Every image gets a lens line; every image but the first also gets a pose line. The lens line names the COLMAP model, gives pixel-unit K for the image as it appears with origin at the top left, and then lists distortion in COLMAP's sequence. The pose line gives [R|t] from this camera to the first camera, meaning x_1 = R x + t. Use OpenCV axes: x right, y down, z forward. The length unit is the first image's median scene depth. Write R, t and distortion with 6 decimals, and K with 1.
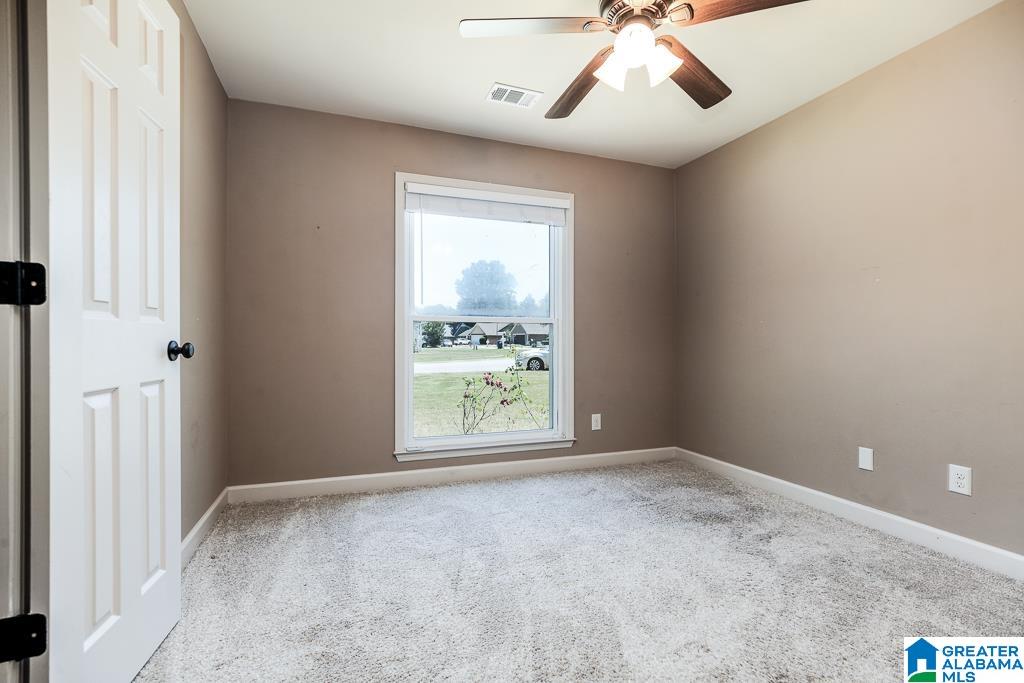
lens RADIAL K [[466.4, 0, 509.8], [0, 466.4, 344.1], [0, 0, 1]] dist [-0.000734, 0.000233]
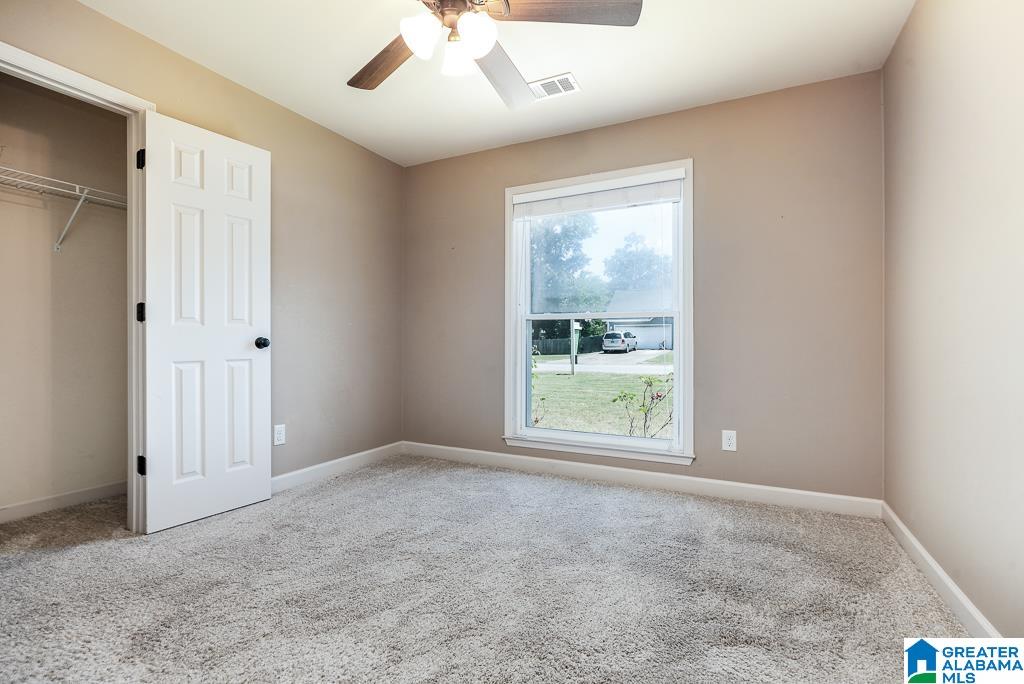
lens RADIAL K [[467.6, 0, 510.0], [0, 467.6, 337.6], [0, 0, 1]] dist [-0.000565, -0.000152]
pose [[0.685565, -0.006849, -0.727979, 0.613418], [-0.001869, 0.999936, -0.011168, 0.006109], [0.728009, 0.009017, 0.685509, 0.242048]]
